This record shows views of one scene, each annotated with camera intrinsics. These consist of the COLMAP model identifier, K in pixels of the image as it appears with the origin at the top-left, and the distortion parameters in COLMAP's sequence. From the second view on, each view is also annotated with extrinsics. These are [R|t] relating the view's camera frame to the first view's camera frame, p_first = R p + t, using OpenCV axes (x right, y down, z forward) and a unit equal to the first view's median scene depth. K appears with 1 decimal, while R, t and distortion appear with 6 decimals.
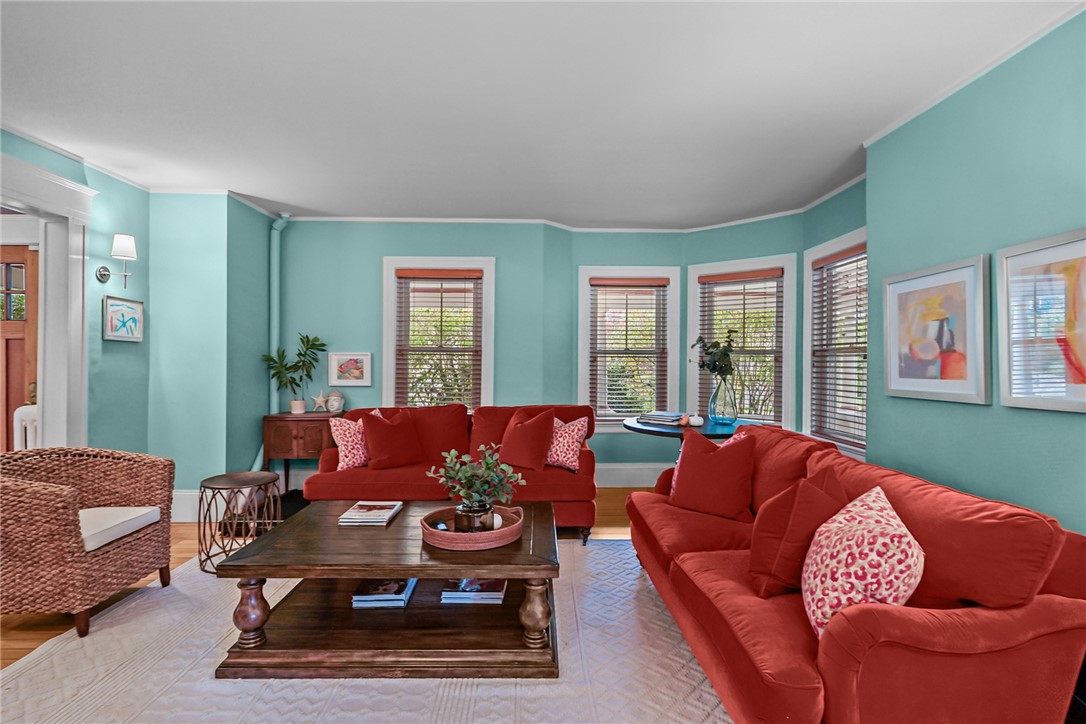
lens RADIAL K [[534.0, 0, 544.2], [0, 534.0, 359.4], [0, 0, 1]] dist [0.002008, 0.000377]
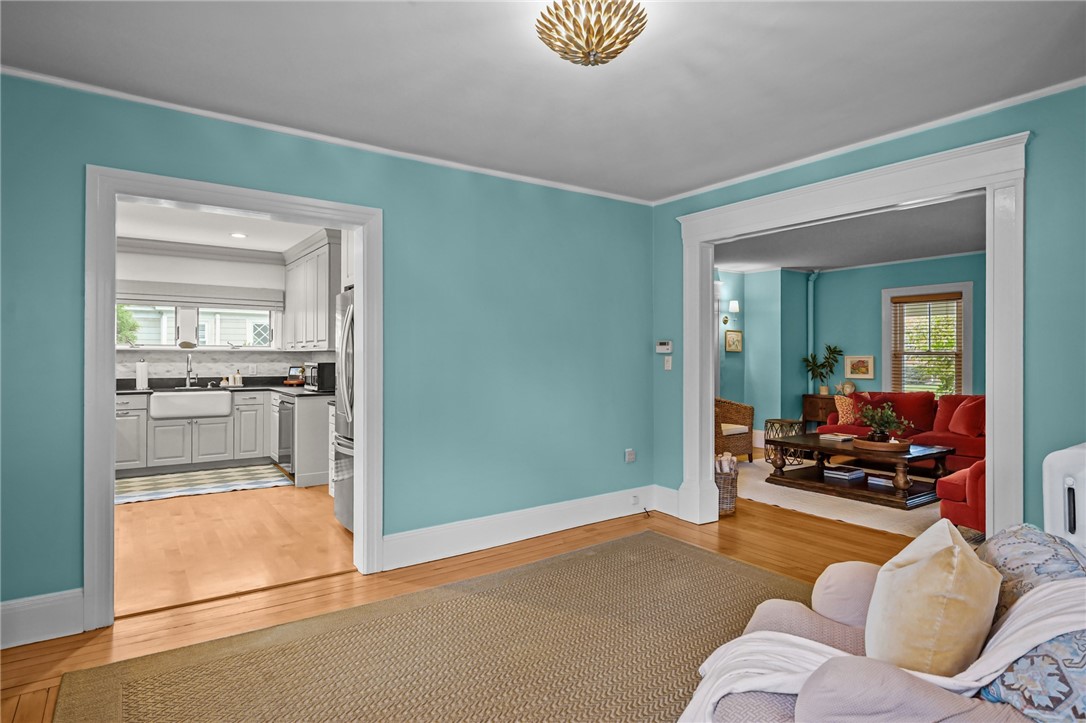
lens RADIAL K [[605.8, 0, 533.5], [0, 605.8, 354.5], [0, 0, 1]] dist [0.006312, 0.004231]
pose [[0.559058, -0.009421, -0.829075, 0.641414], [-0.000015, 0.999935, -0.011372, 0.002530], [0.829129, 0.006370, 0.559022, -0.843995]]
